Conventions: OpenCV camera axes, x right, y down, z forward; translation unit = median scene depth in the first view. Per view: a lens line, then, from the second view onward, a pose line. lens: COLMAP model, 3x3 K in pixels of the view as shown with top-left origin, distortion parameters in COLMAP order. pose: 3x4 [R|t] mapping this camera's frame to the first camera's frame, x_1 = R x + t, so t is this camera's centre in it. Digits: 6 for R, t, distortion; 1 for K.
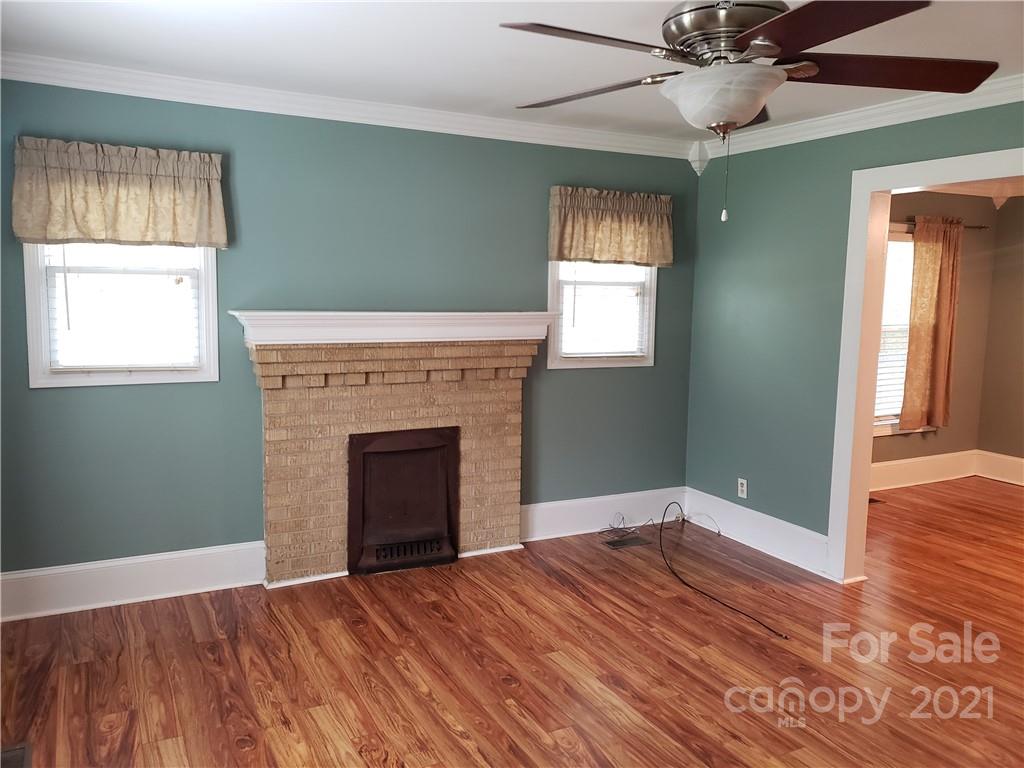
lens RADIAL K [[784.7, 0, 489.3], [0, 784.7, 376.1], [0, 0, 1]] dist [0.027111, -0.006591]
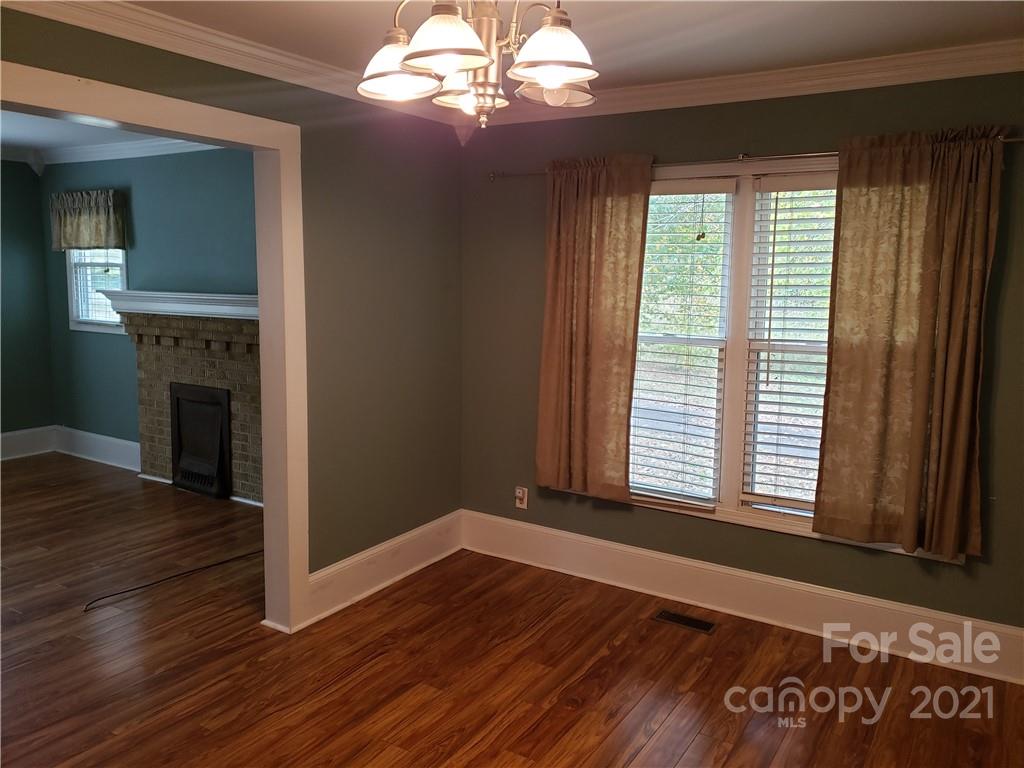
lens RADIAL K [[784.7, 0, 488.8], [0, 784.7, 367.8], [0, 0, 1]] dist [0.027111, -0.006591]
pose [[0.509735, 0.097708, -0.854765, 1.299864], [-0.098126, 0.993649, 0.055067, -0.081262], [0.854717, 0.055805, 0.516085, 0.775832]]
